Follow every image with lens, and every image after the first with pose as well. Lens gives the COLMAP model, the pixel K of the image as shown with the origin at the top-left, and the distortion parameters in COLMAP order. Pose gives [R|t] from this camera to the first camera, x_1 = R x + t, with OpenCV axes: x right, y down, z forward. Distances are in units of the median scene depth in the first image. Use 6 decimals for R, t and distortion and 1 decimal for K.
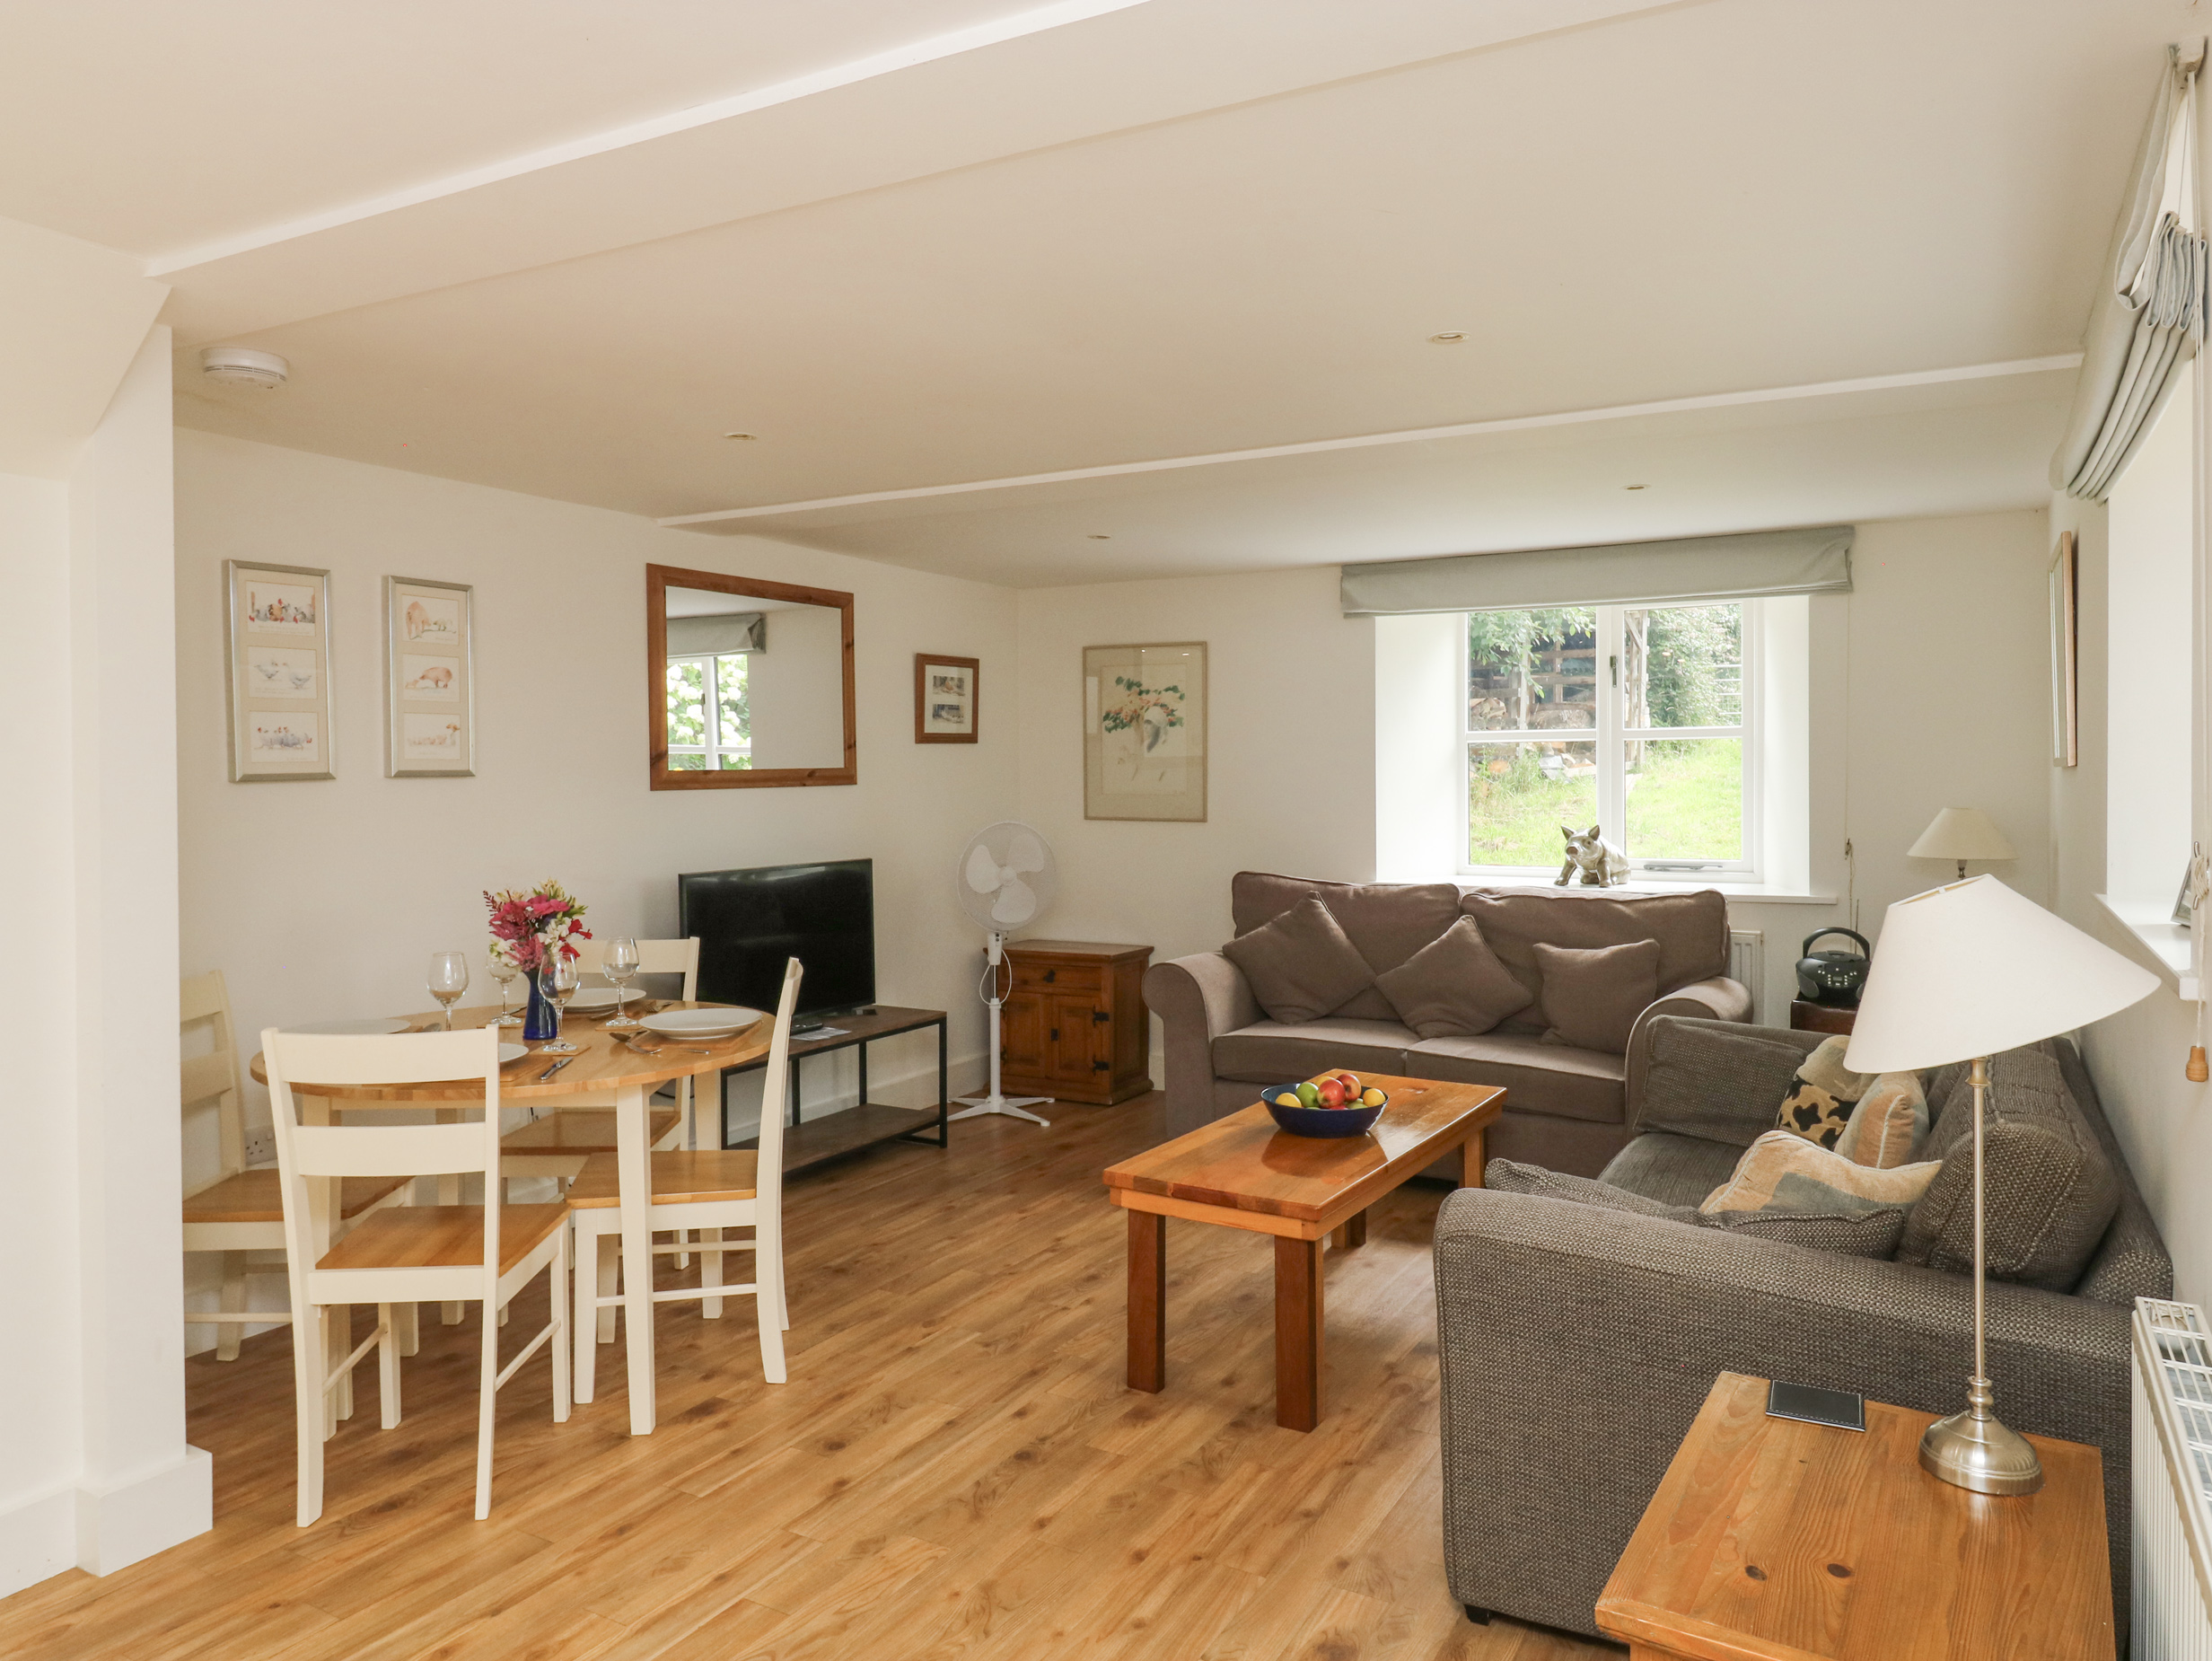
lens RADIAL K [[1618.4, 0, 1106.0], [0, 1618.4, 830.5], [0, 0, 1]] dist [0.004441, -0.006231]
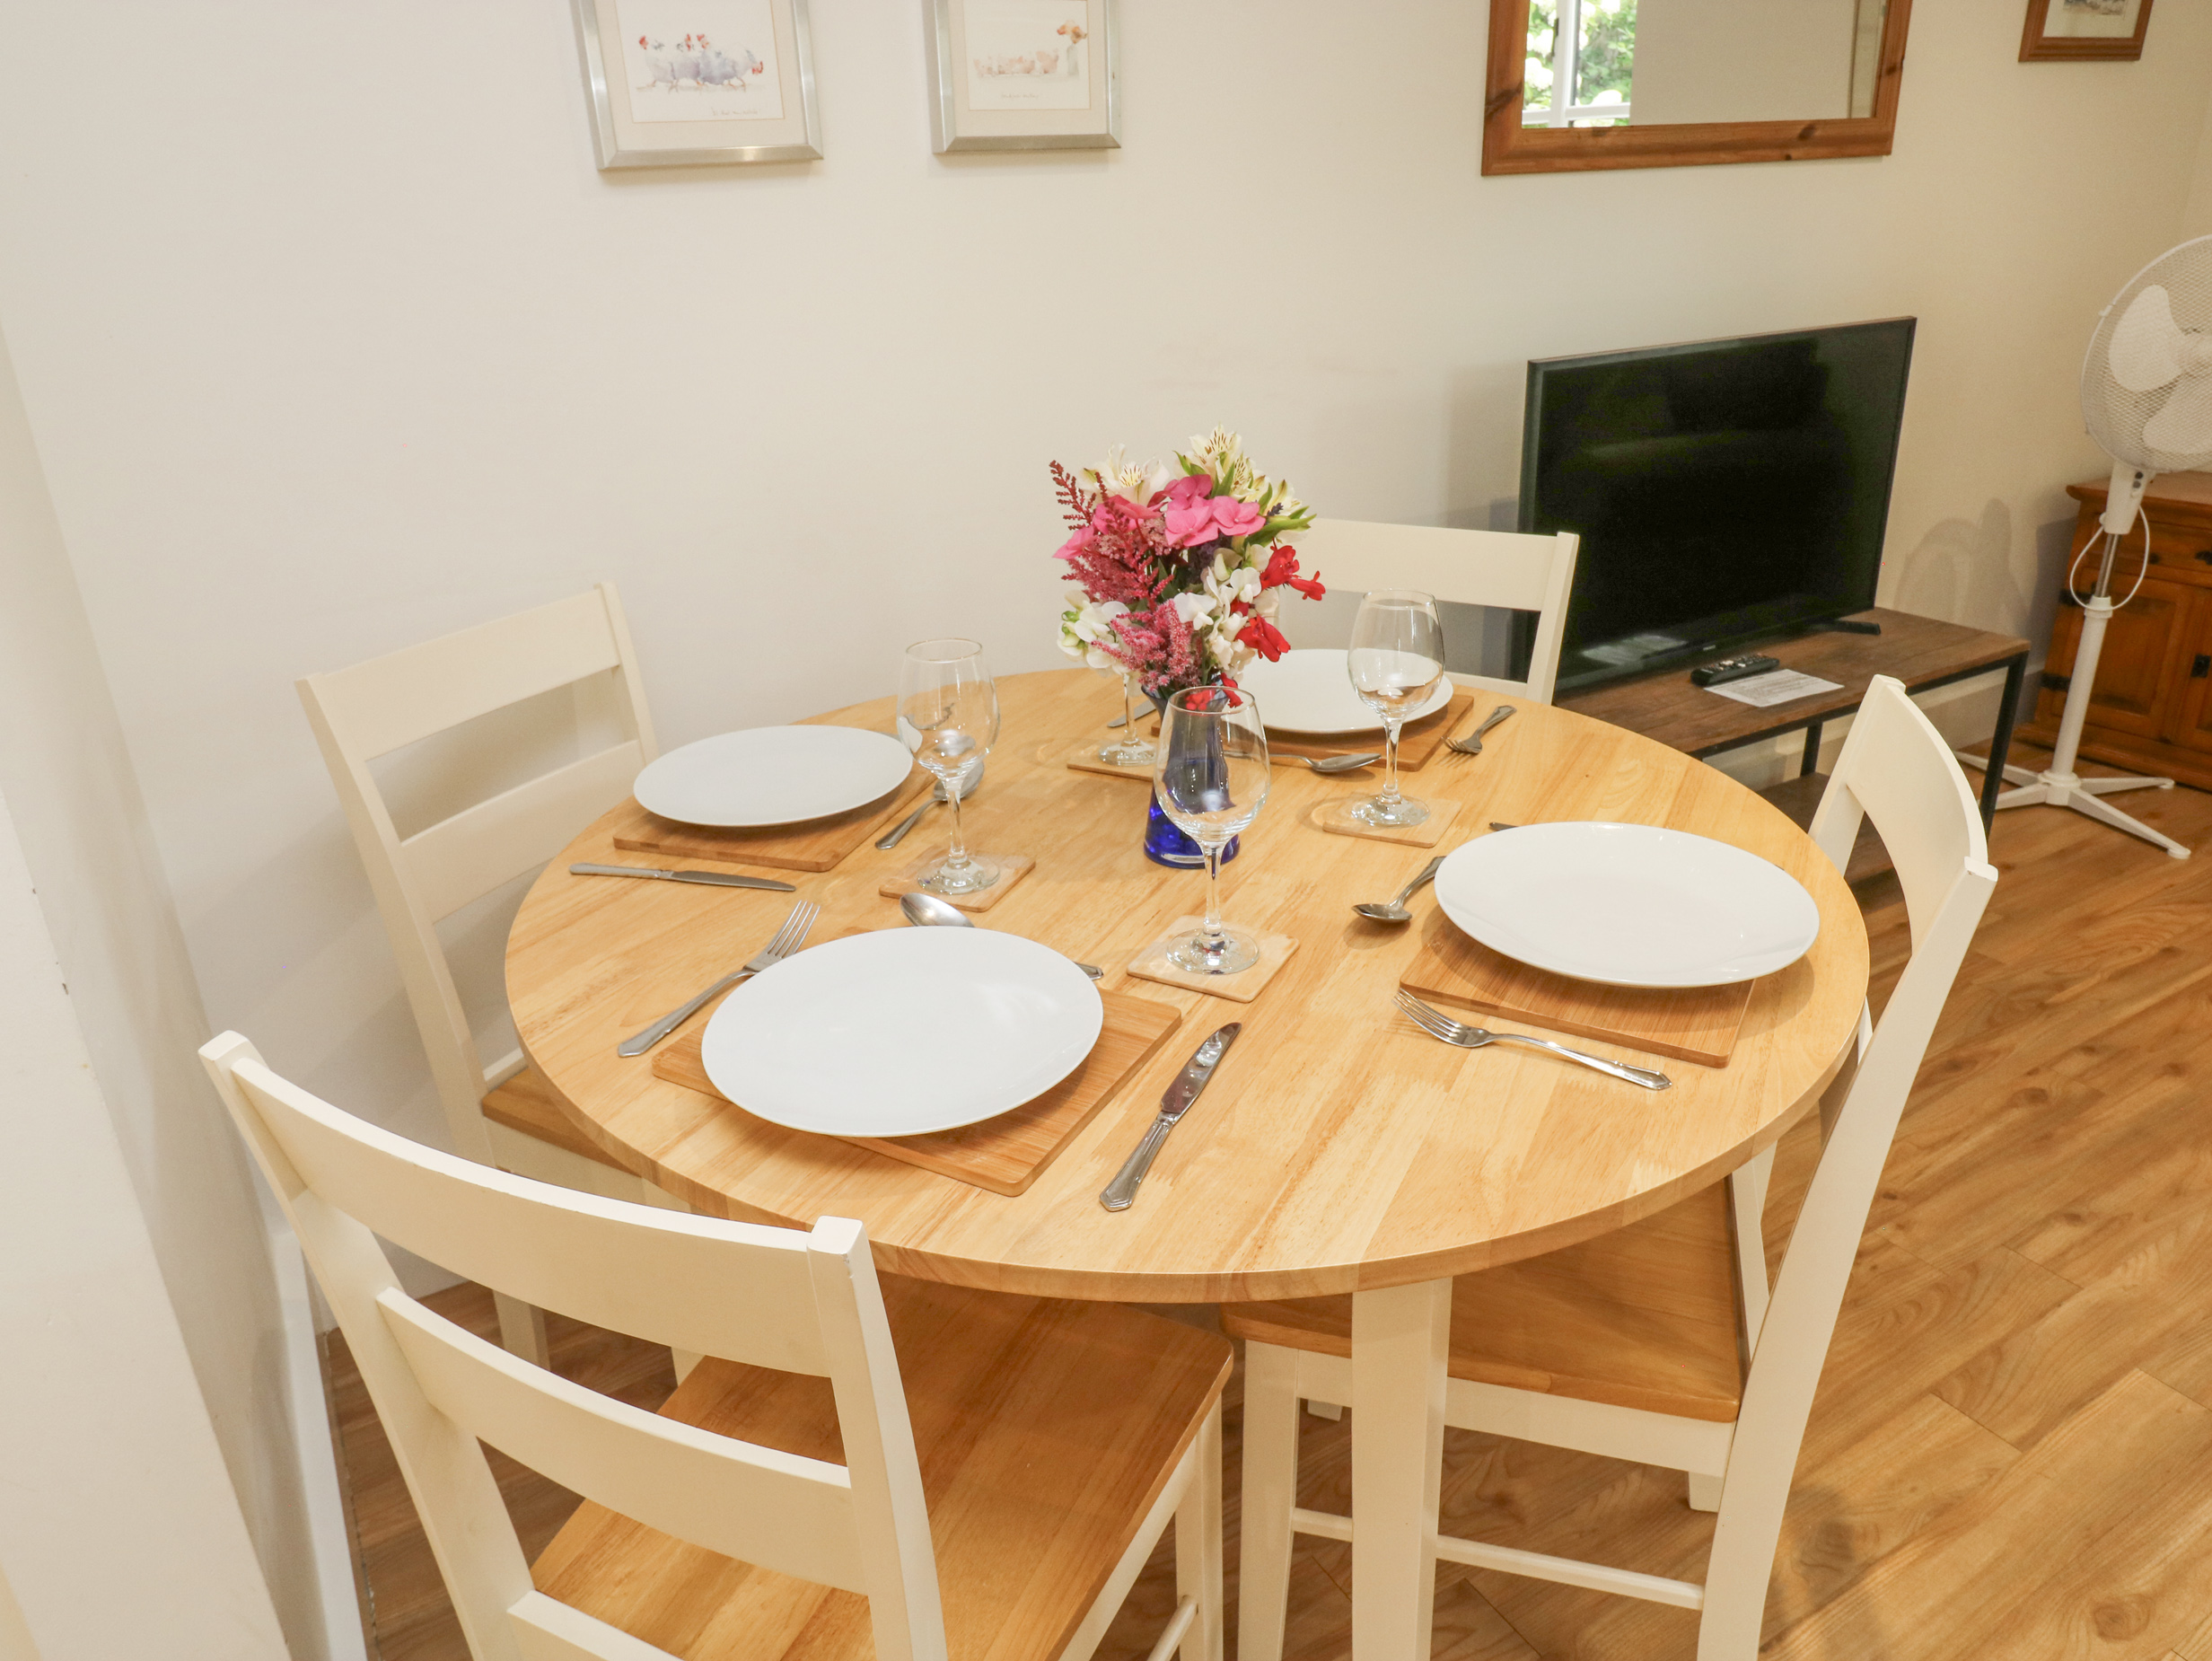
lens RADIAL K [[1618.4, 0, 1106.0], [0, 1618.4, 830.5], [0, 0, 1]] dist [0.004441, -0.006231]
pose [[0.891902, 0.149218, -0.426901, -0.168199], [0.008006, 0.938636, 0.344817, -0.010041], [0.452157, -0.310961, 0.835977, 0.558881]]
